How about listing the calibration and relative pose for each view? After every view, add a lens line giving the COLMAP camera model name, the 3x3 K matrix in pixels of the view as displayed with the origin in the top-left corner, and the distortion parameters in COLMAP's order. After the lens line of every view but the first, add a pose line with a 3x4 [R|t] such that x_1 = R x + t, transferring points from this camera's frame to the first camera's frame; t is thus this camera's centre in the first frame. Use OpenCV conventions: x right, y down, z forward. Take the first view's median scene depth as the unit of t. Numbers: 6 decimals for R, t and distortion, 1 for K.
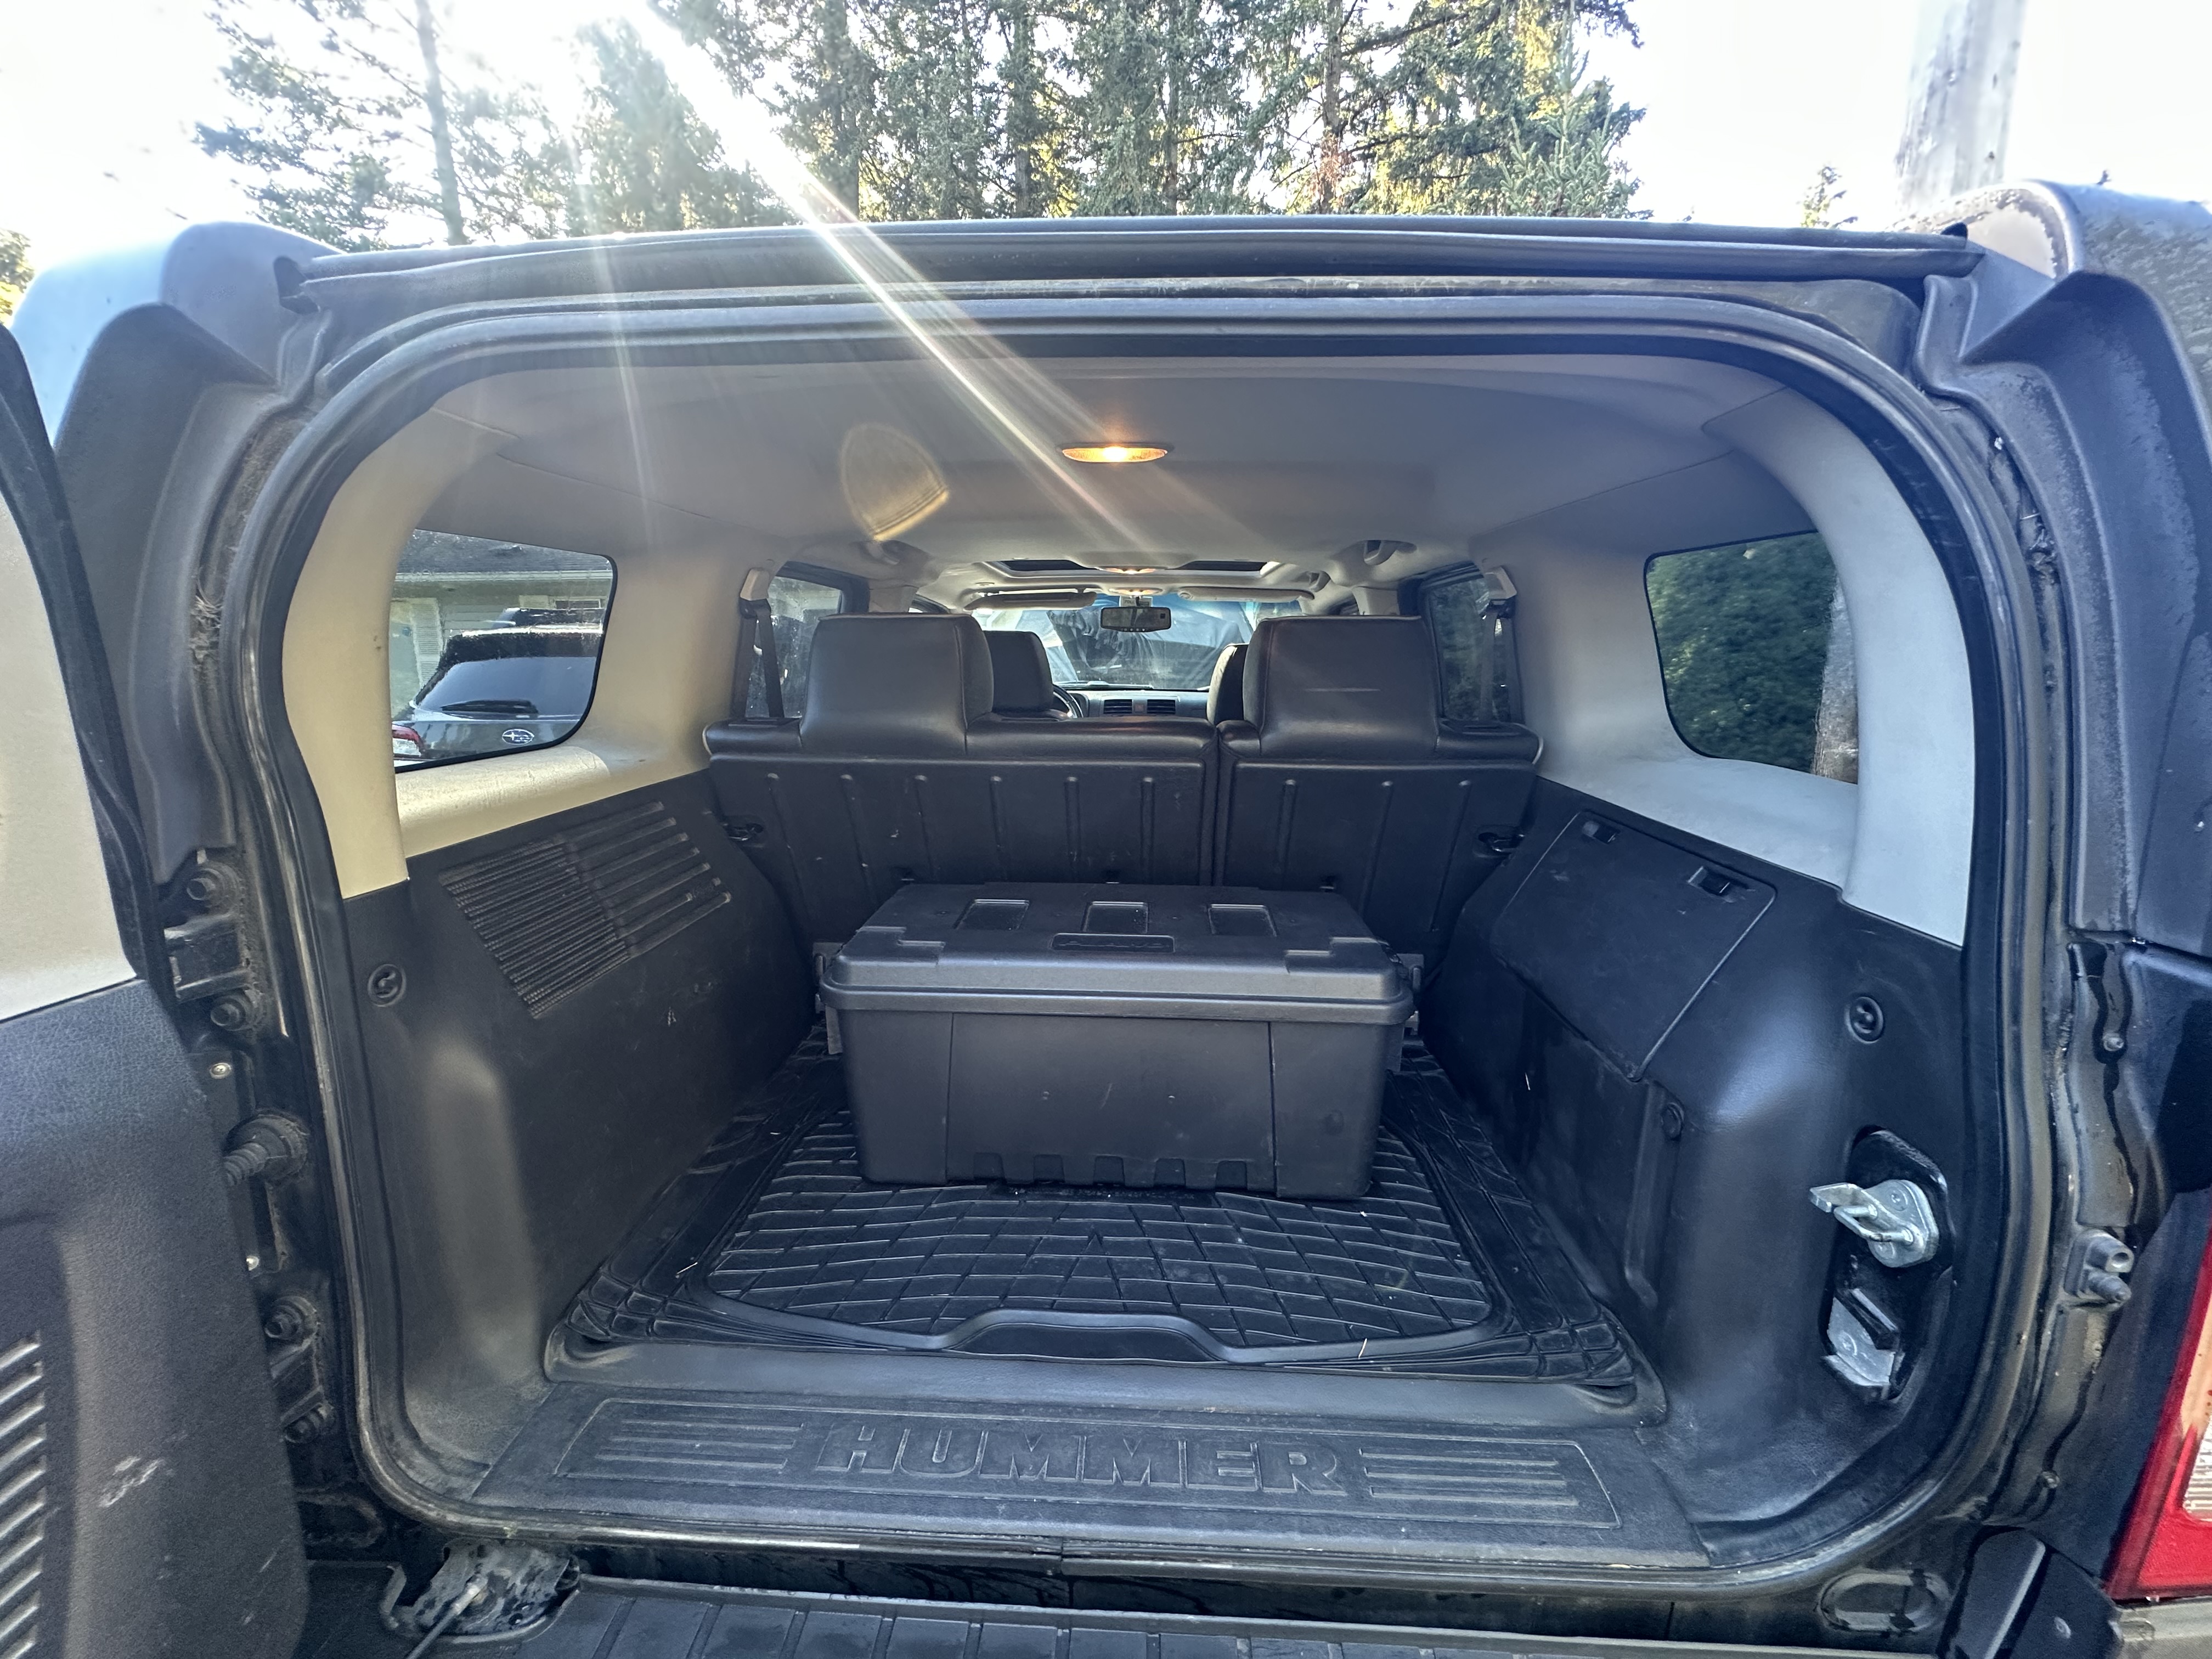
lens RADIAL K [[890.1, 0, 1109.8], [0, 890.1, 833.9], [0, 0, 1]] dist [-0.001400, -0.000138]
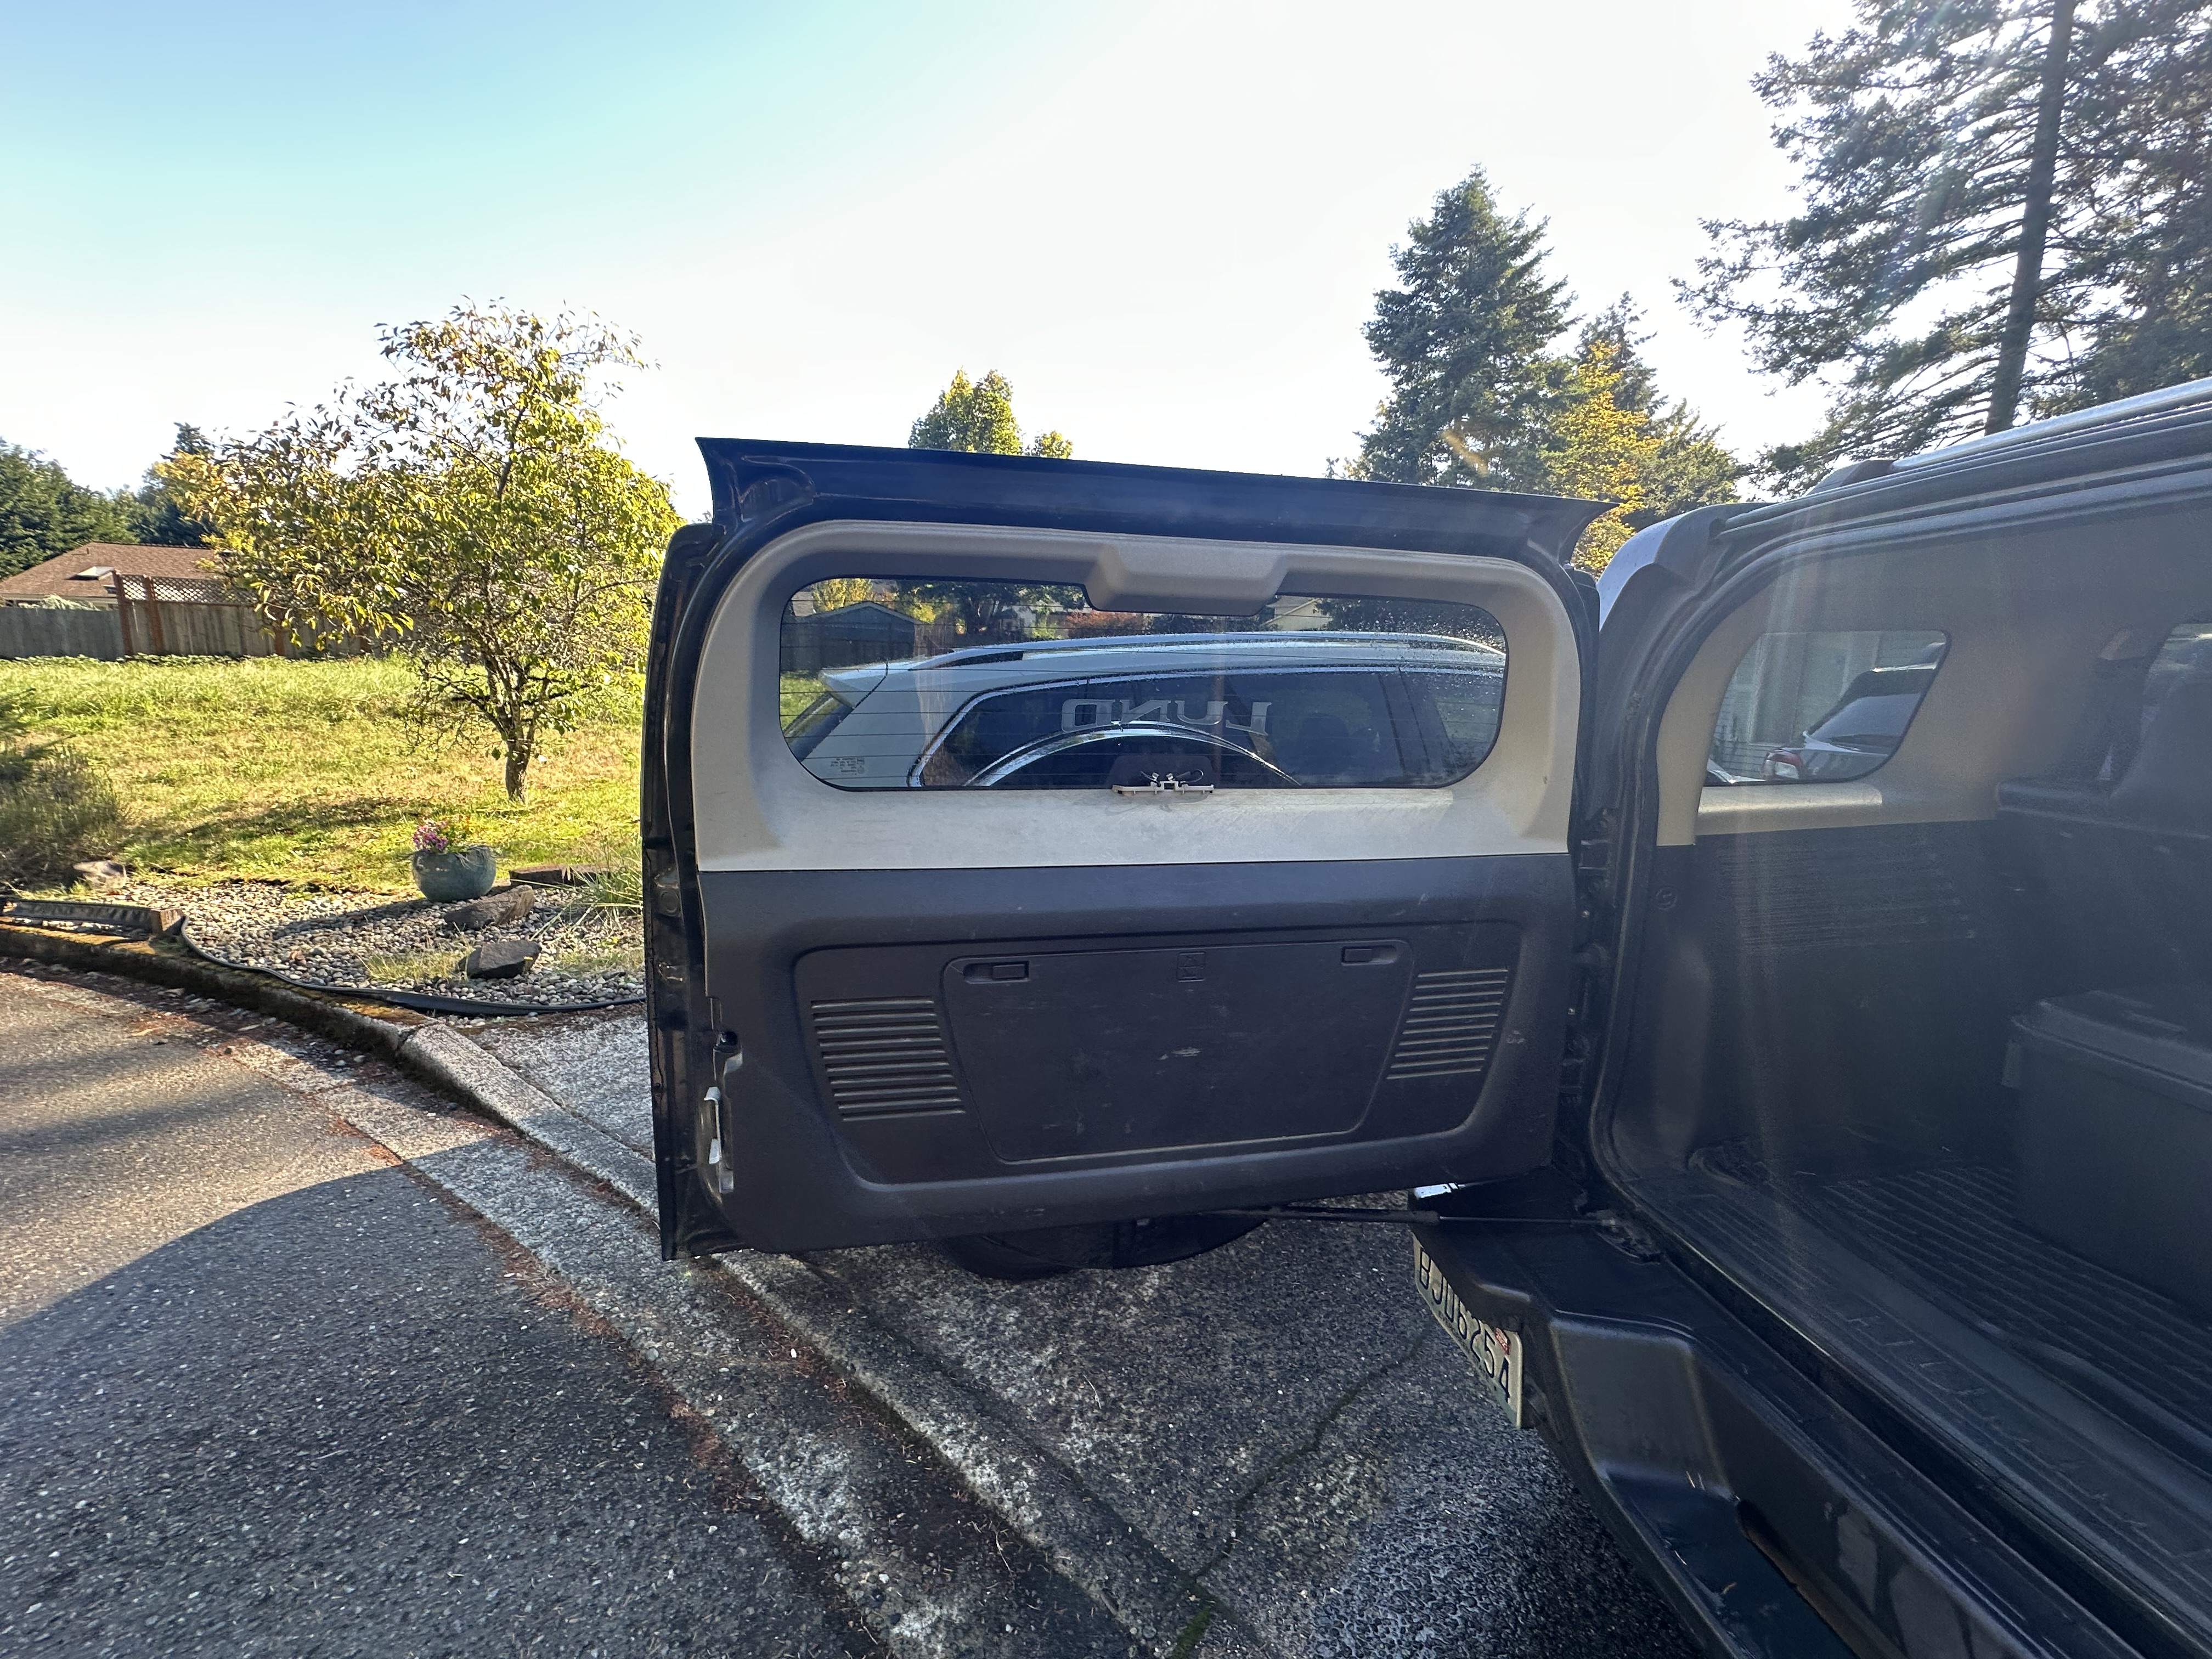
lens RADIAL K [[890.1, 0, 1109.8], [0, 890.1, 833.9], [0, 0, 1]] dist [-0.001400, -0.000138]
pose [[0.225686, 0.167905, -0.959622, 0.664296], [-0.193891, 0.973071, 0.124658, 0.036940], [0.954711, 0.157929, 0.252163, -0.573048]]
